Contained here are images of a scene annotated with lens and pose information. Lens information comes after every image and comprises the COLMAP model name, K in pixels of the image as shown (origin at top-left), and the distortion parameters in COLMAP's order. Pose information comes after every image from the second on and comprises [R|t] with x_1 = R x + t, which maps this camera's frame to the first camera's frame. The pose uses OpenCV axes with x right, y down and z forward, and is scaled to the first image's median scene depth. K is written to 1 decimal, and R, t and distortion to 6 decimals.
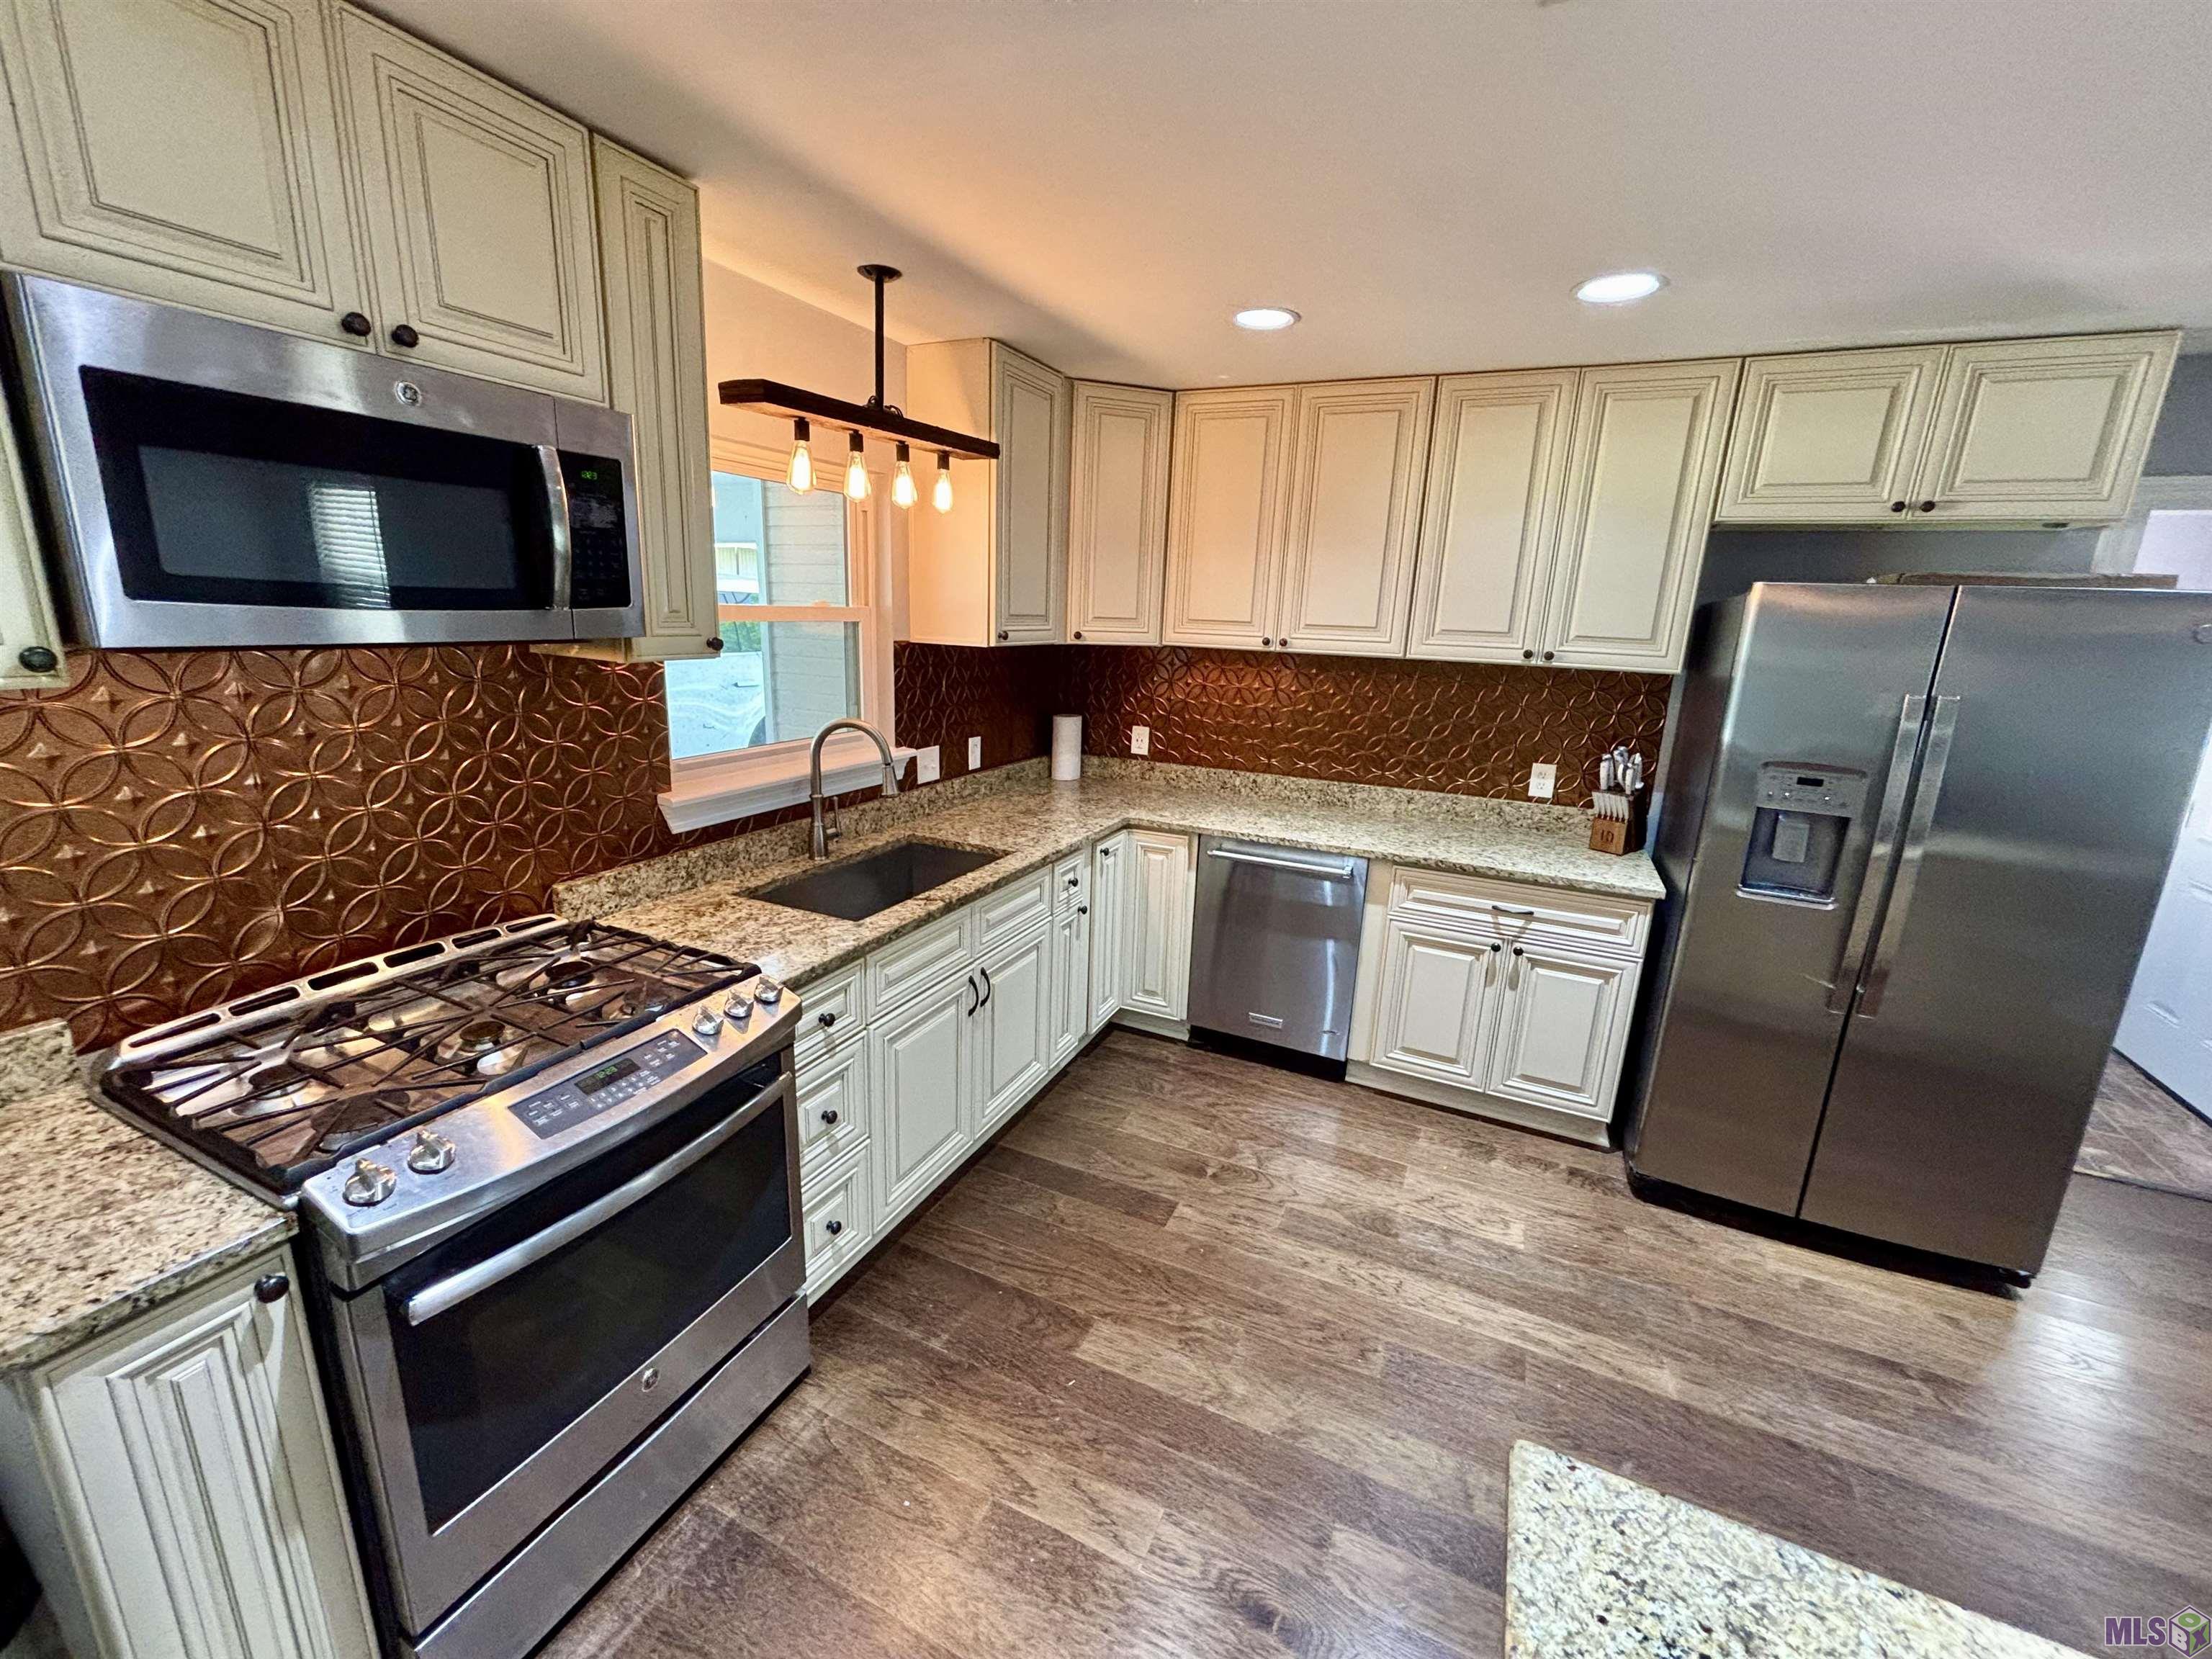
lens RADIAL K [[898.2, 0, 1107.1], [0, 898.2, 827.2], [0, 0, 1]] dist [0.000904, 0.000517]
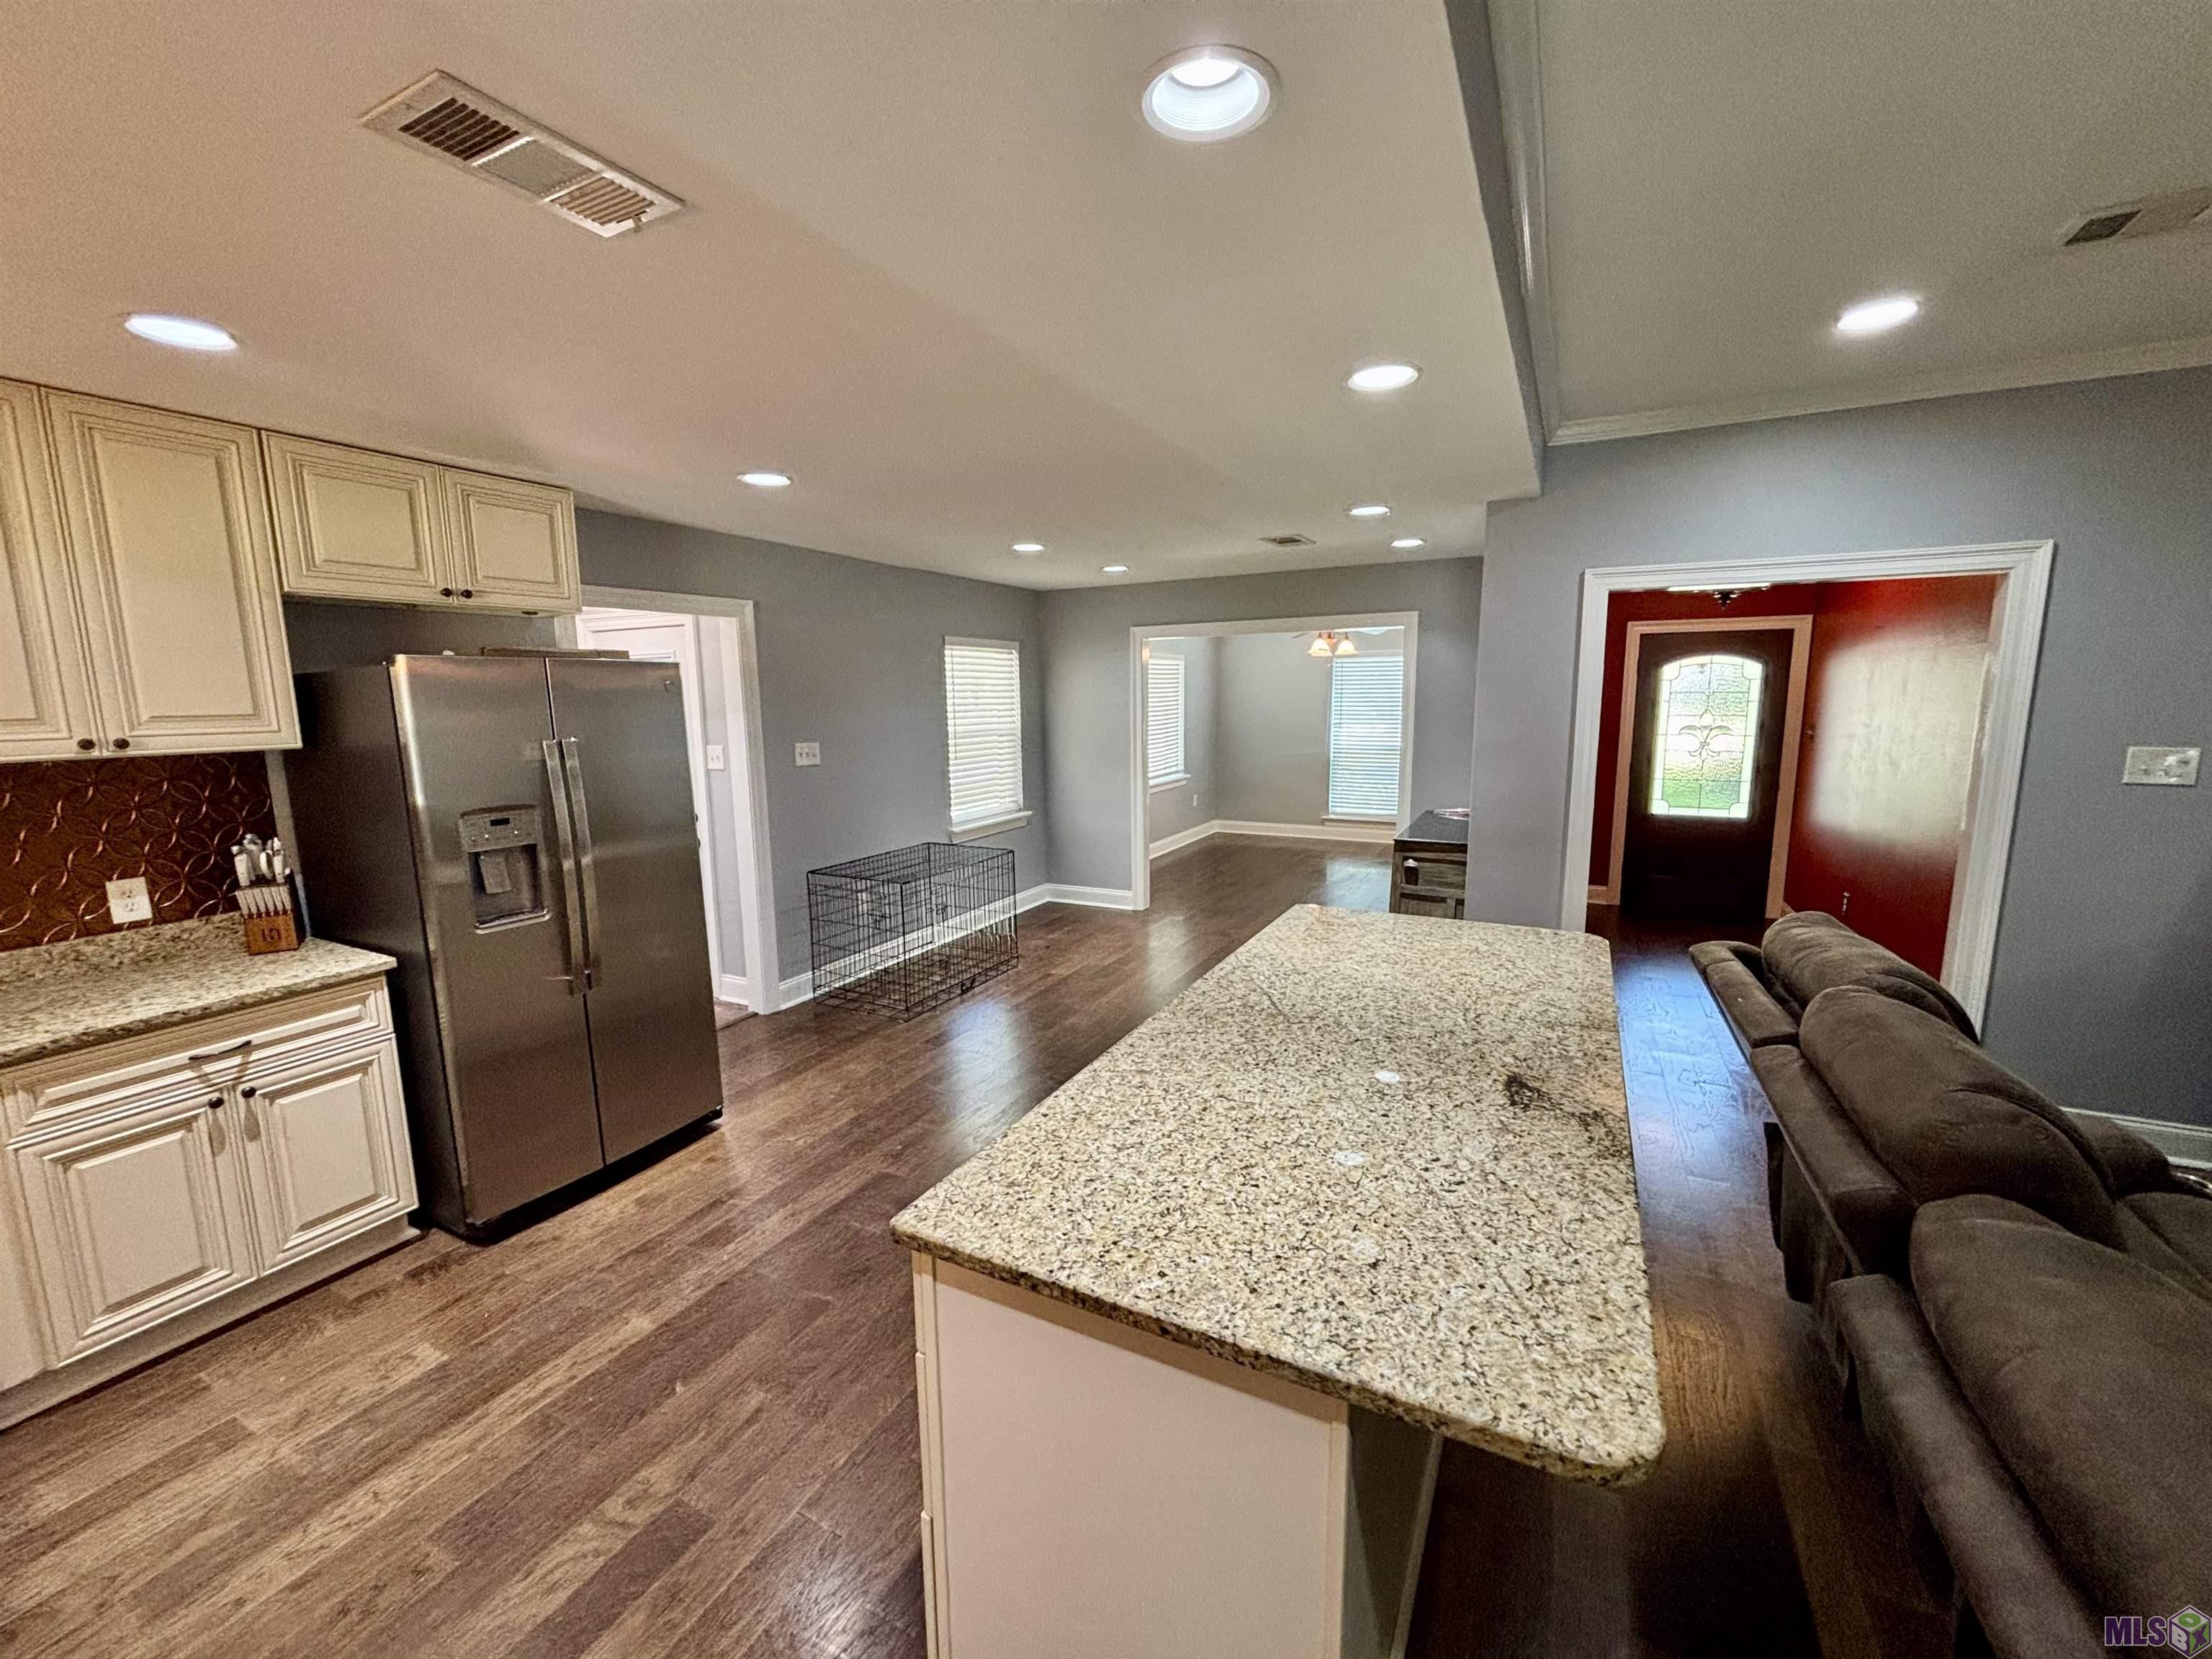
lens RADIAL K [[892.6, 0, 1098.0], [0, 892.6, 829.2], [0, 0, 1]] dist [0.006310, 0.000053]
pose [[0.050966, -0.191503, 0.980168, -0.269009], [0.256266, 0.951090, 0.172497, -0.035090], [-0.965262, 0.242393, 0.097549, 0.107983]]
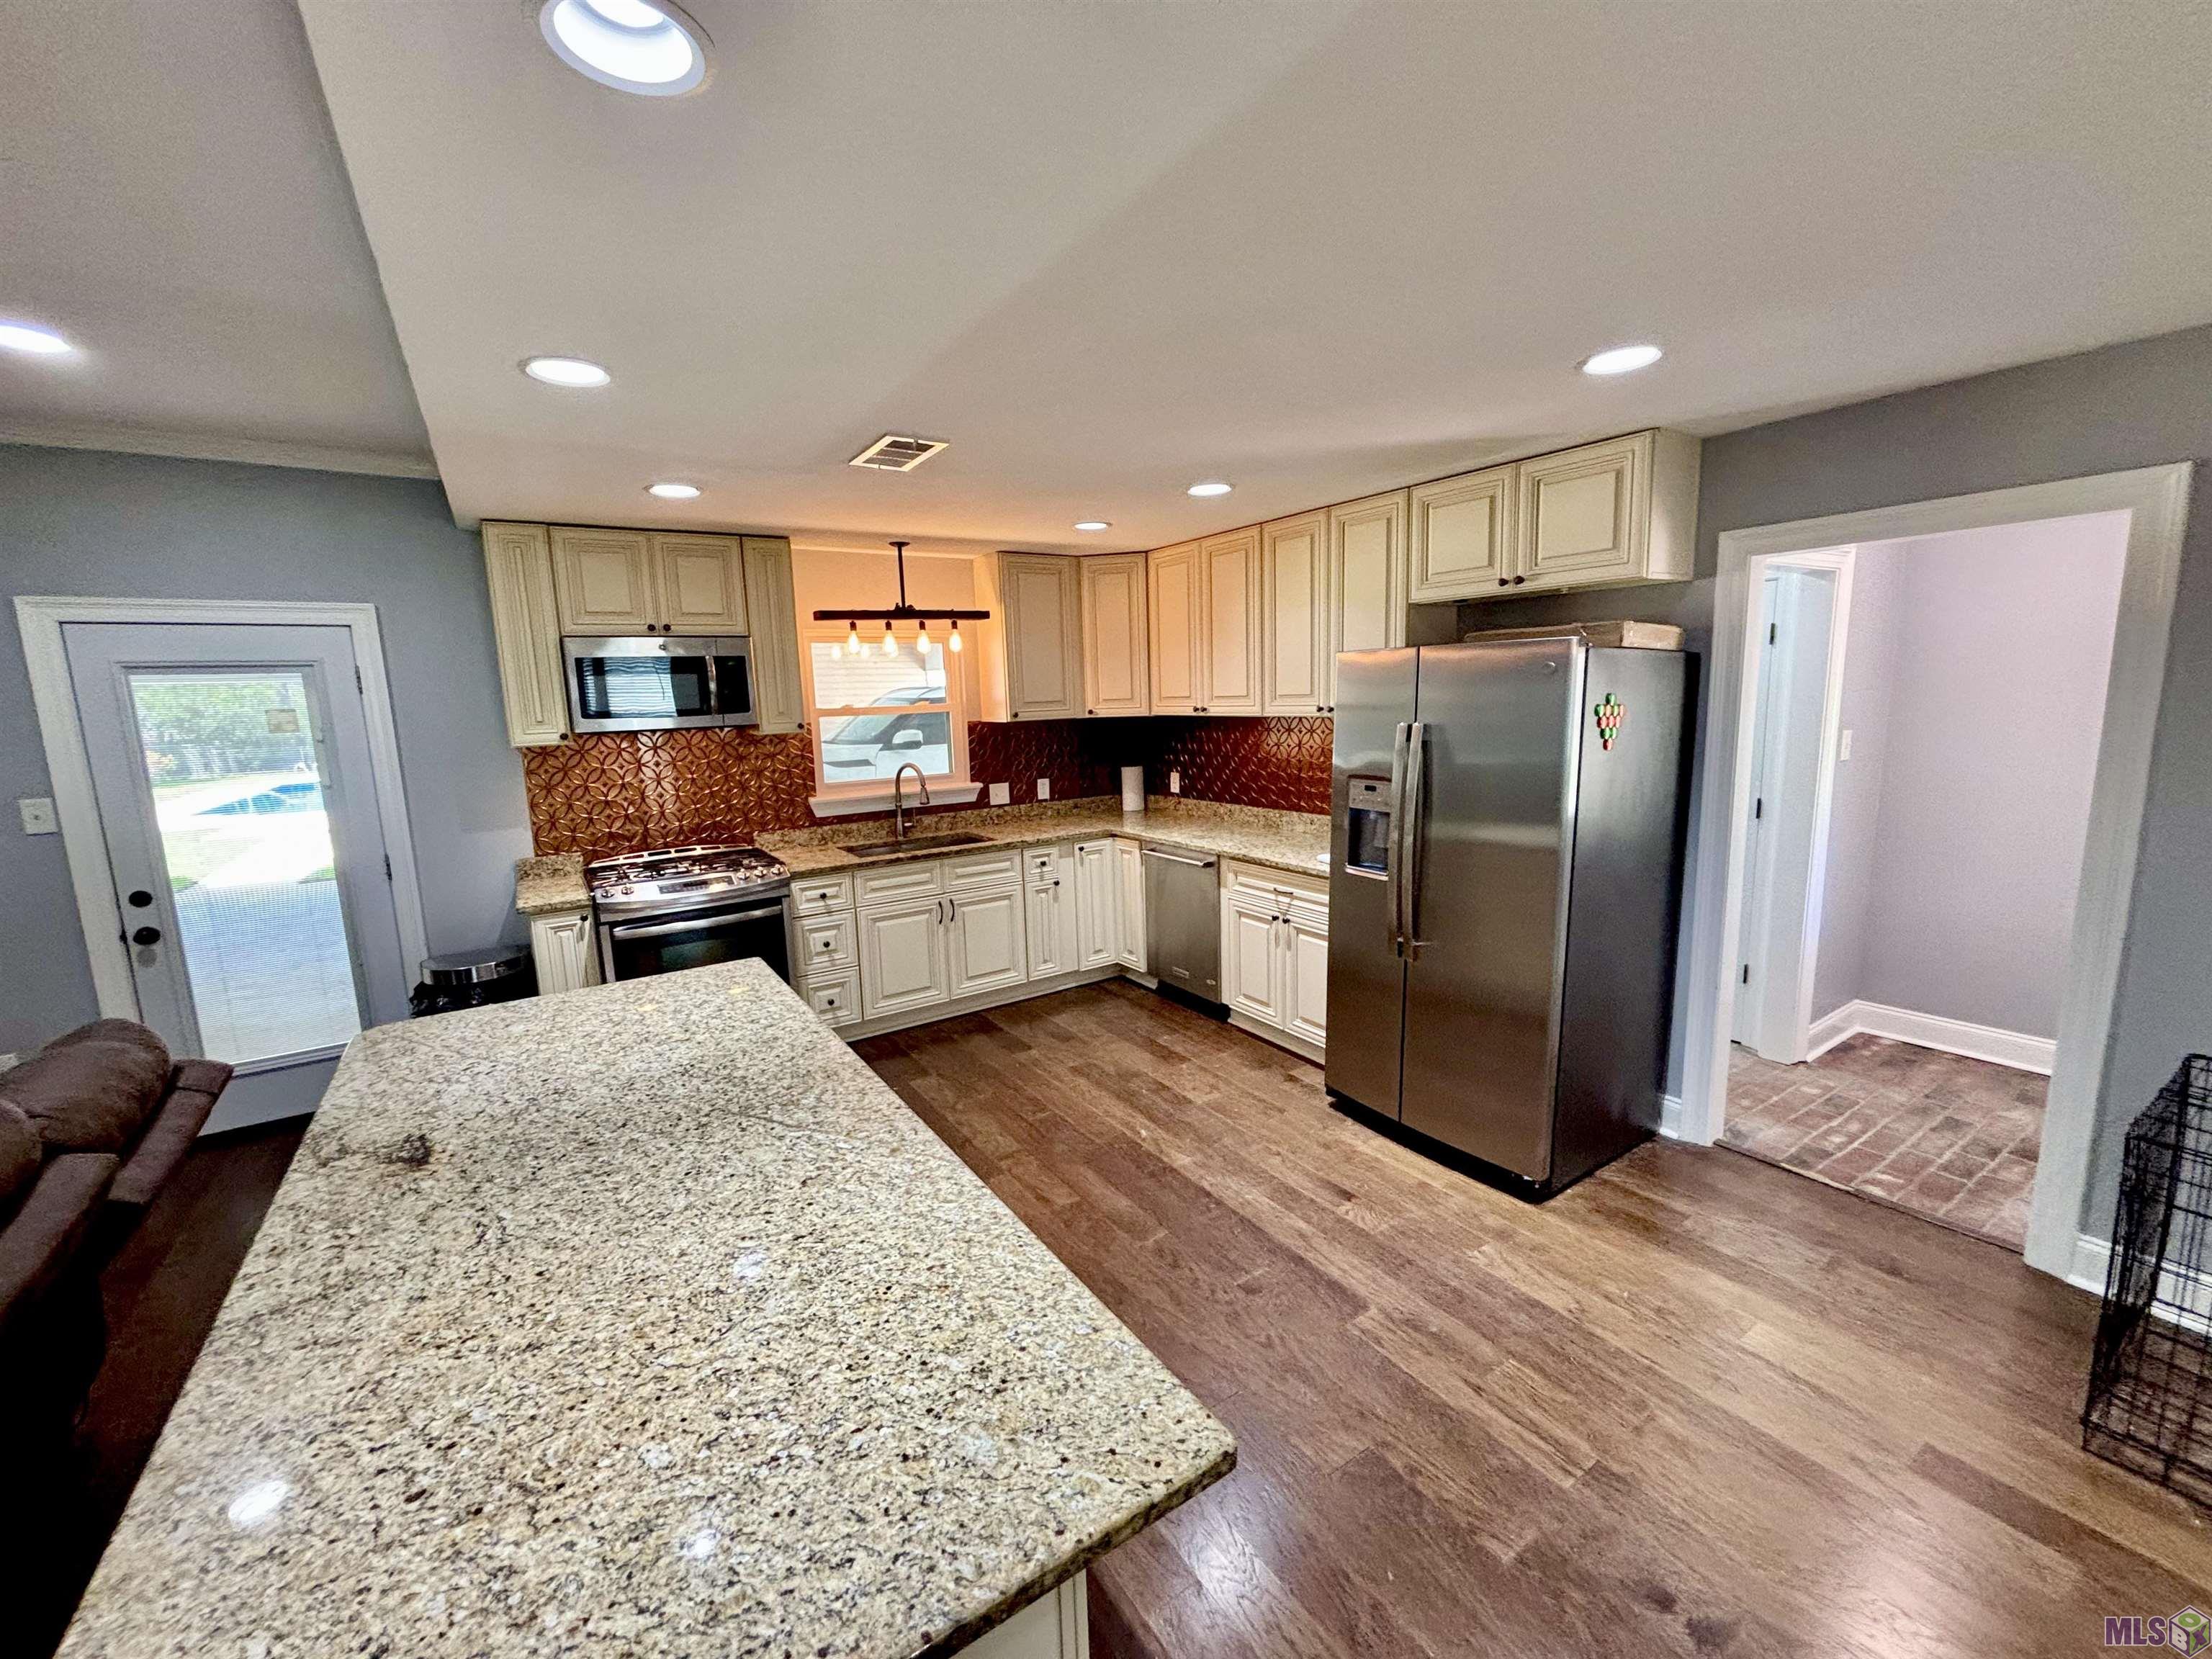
lens RADIAL K [[892.6, 0, 1098.0], [0, 892.6, 829.2], [0, 0, 1]] dist [0.006310, 0.000053]
pose [[0.846371, 0.016141, -0.532349, 0.952413], [-0.062156, 0.995704, -0.068631, 0.110876], [0.528955, 0.091176, 0.843738, -0.328468]]
